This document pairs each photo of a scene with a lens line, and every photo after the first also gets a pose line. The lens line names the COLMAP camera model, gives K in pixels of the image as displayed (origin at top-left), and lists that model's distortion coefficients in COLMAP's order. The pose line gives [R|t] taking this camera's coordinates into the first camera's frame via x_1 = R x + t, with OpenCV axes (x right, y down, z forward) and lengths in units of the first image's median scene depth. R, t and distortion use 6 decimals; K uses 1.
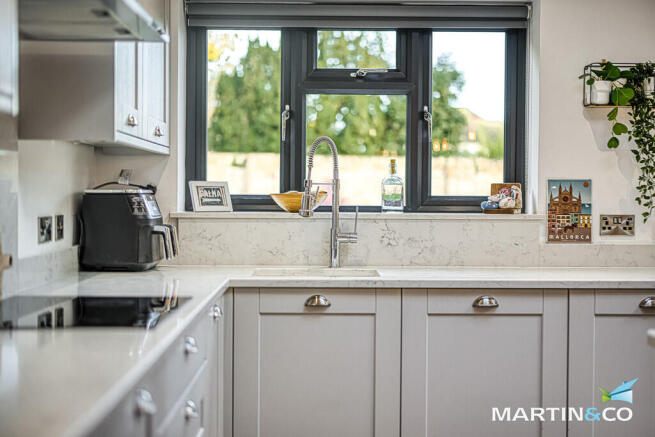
lens RADIAL K [[931.1, 0, 326.2], [0, 931.1, 216.4], [0, 0, 1]] dist [0.090370, 0.000000]
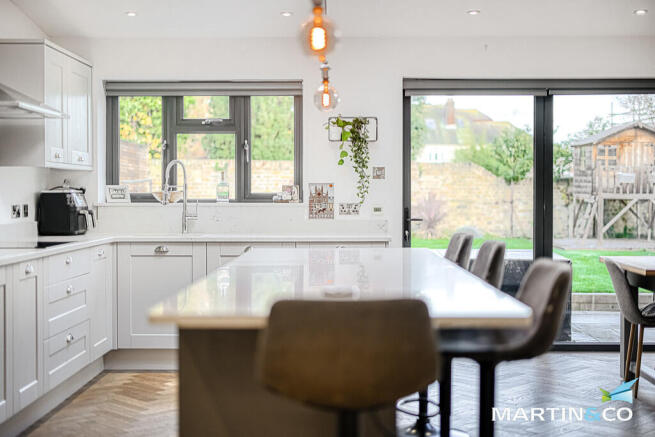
lens RADIAL K [[931.1, 0, 329.8], [0, 931.1, 218.2], [0, 0, 1]] dist [0.090370, 0.000000]
pose [[0.999307, -0.007470, -0.036470, 0.343496], [0.007565, 0.999968, 0.002485, 0.022668], [0.036450, -0.002759, 0.999332, -0.750949]]
